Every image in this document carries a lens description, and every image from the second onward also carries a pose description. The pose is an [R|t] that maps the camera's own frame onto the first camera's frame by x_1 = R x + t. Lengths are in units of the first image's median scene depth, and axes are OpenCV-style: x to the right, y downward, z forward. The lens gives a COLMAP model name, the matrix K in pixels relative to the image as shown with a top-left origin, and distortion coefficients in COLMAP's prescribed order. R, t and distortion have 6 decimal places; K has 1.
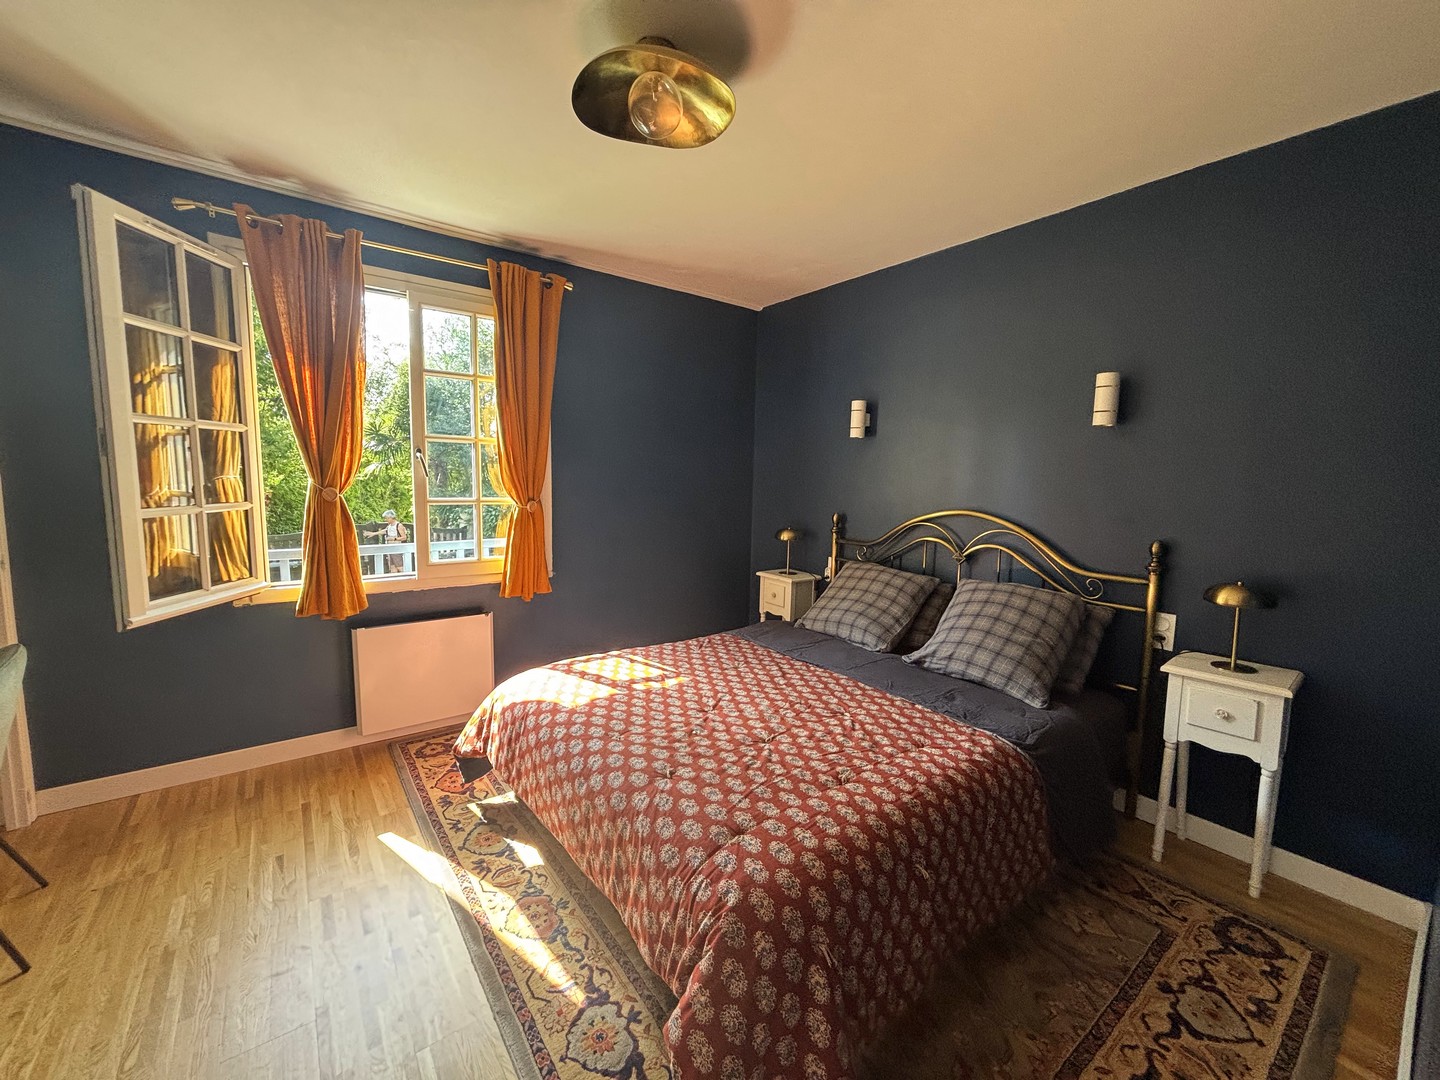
lens RADIAL K [[576.8, 0, 720.0], [0, 576.8, 540.0], [0, 0, 1]] dist [0.001540, -0.000035]
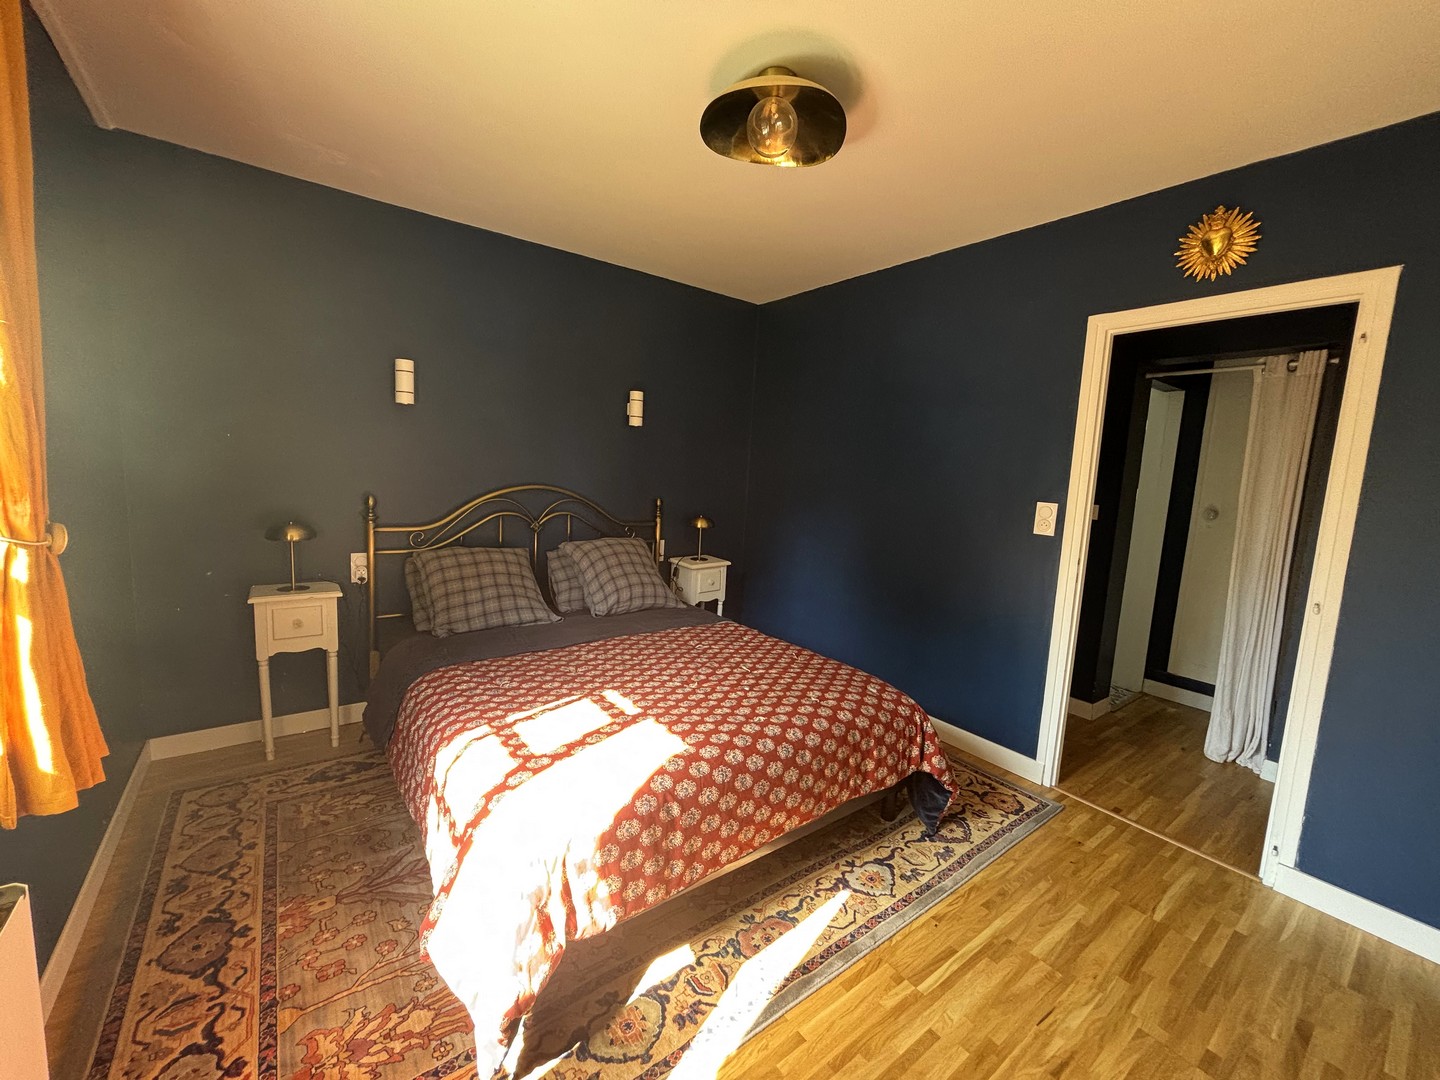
lens RADIAL K [[584.3, 0, 718.2], [0, 584.3, 533.0], [0, 0, 1]] dist [0.001047, -0.000083]
pose [[0.010537, -0.141381, 0.989899, -0.962440], [0.065431, 0.987930, 0.140403, -0.125851], [-0.997801, 0.063291, 0.019660, 0.827383]]
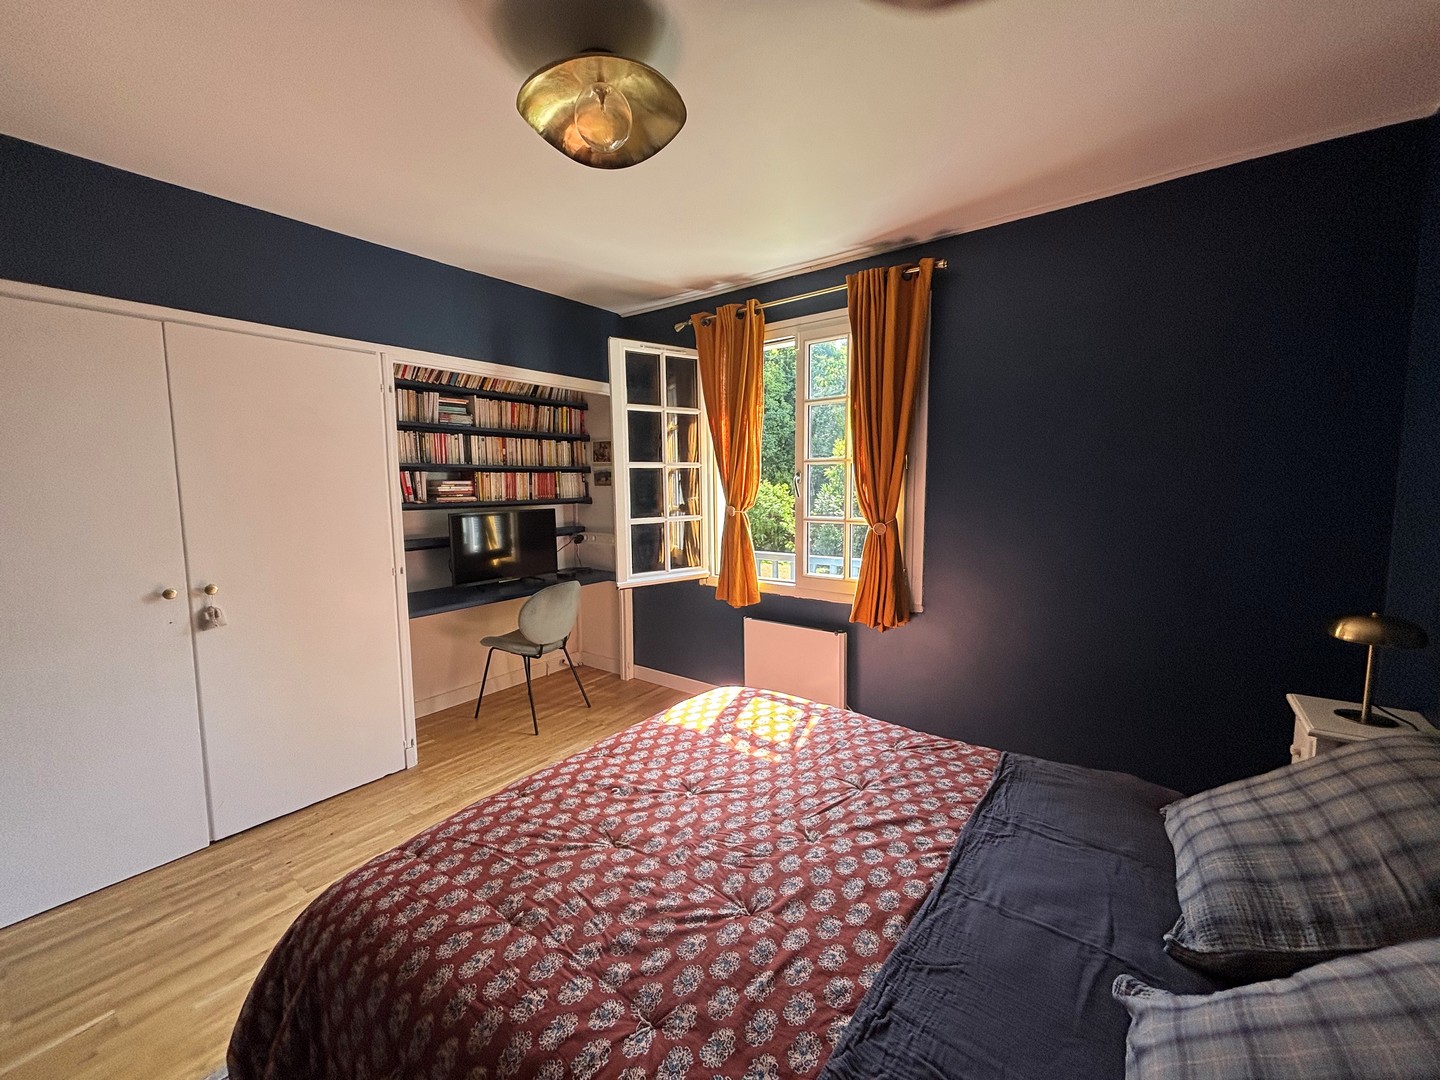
lens RADIAL K [[584.3, 0, 718.2], [0, 584.3, 533.0], [0, 0, 1]] dist [0.001047, -0.000083]
pose [[0.274797, 0.066725, -0.959184, 0.685603], [-0.092381, 0.994806, 0.042737, -0.094315], [0.957054, 0.076866, 0.279534, 0.706578]]
